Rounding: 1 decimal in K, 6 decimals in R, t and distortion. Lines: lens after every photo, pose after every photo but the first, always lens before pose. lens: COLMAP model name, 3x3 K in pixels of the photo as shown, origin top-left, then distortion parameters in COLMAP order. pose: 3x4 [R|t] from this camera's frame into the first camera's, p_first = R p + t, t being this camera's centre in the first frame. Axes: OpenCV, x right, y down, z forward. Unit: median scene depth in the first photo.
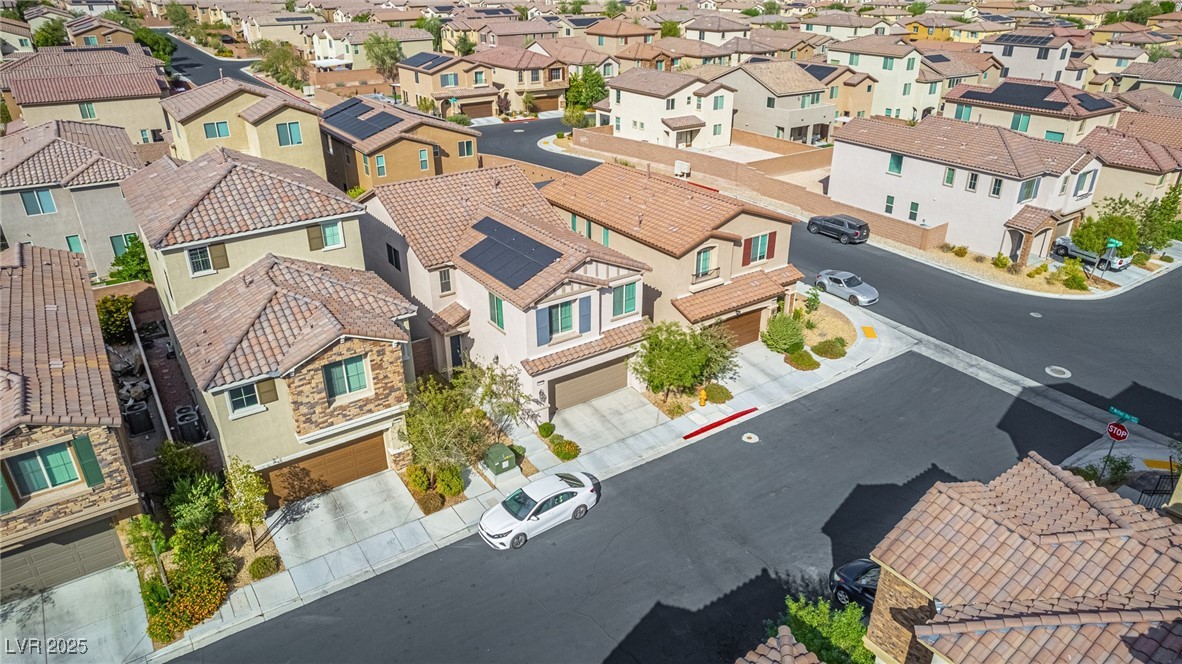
lens RADIAL K [[754.2, 0, 595.2], [0, 754.2, 334.3], [0, 0, 1]] dist [-0.076696, 0.061330]
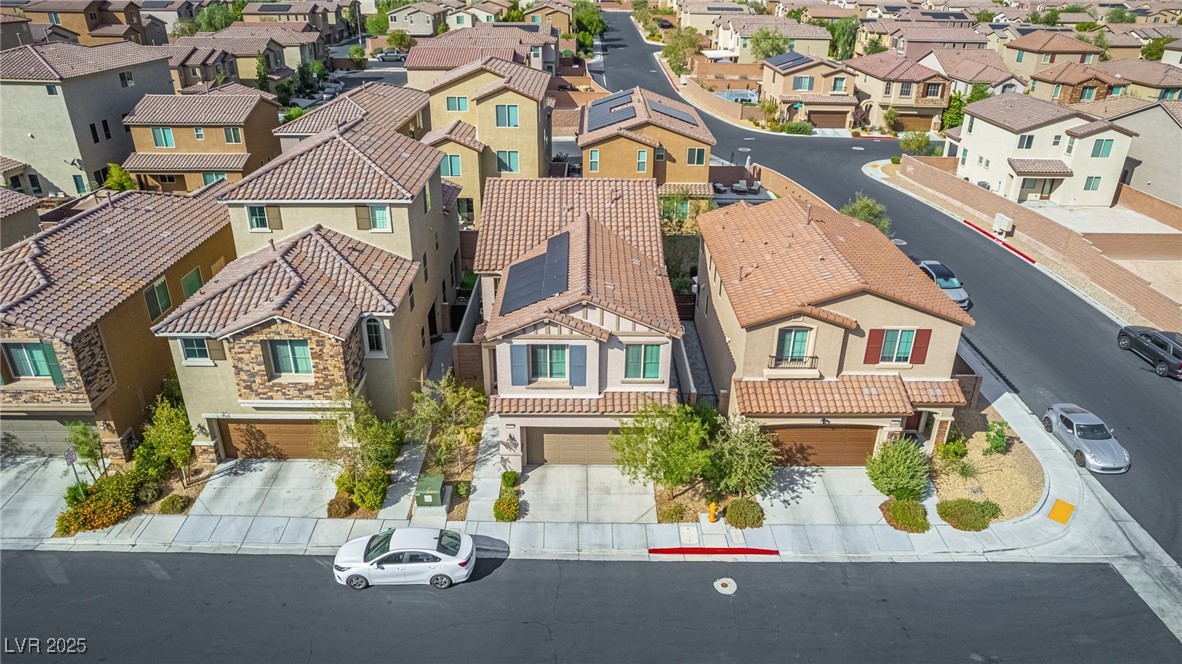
lens RADIAL K [[768.8, 0, 594.4], [0, 768.8, 330.8], [0, 0, 1]] dist [-0.080817, 0.070887]
pose [[0.823992, 0.255662, -0.505643, 0.344671], [-0.258867, 0.963695, 0.065413, -0.101020], [0.504009, 0.076995, 0.860260, 0.217411]]
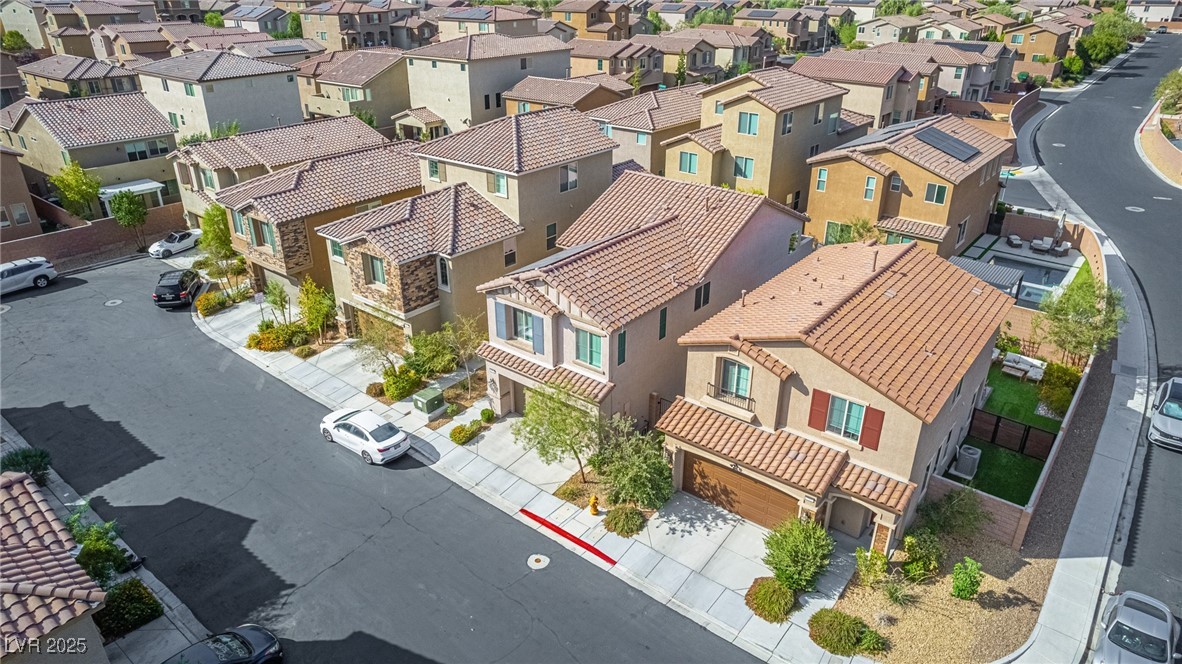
lens RADIAL K [[754.2, 0, 595.2], [0, 754.2, 334.3], [0, 0, 1]] dist [-0.076696, 0.061330]
pose [[0.283274, 0.422722, -0.860850, 0.663337], [-0.421903, 0.861021, 0.283973, -0.263054], [0.861251, 0.282752, 0.422252, 0.537263]]
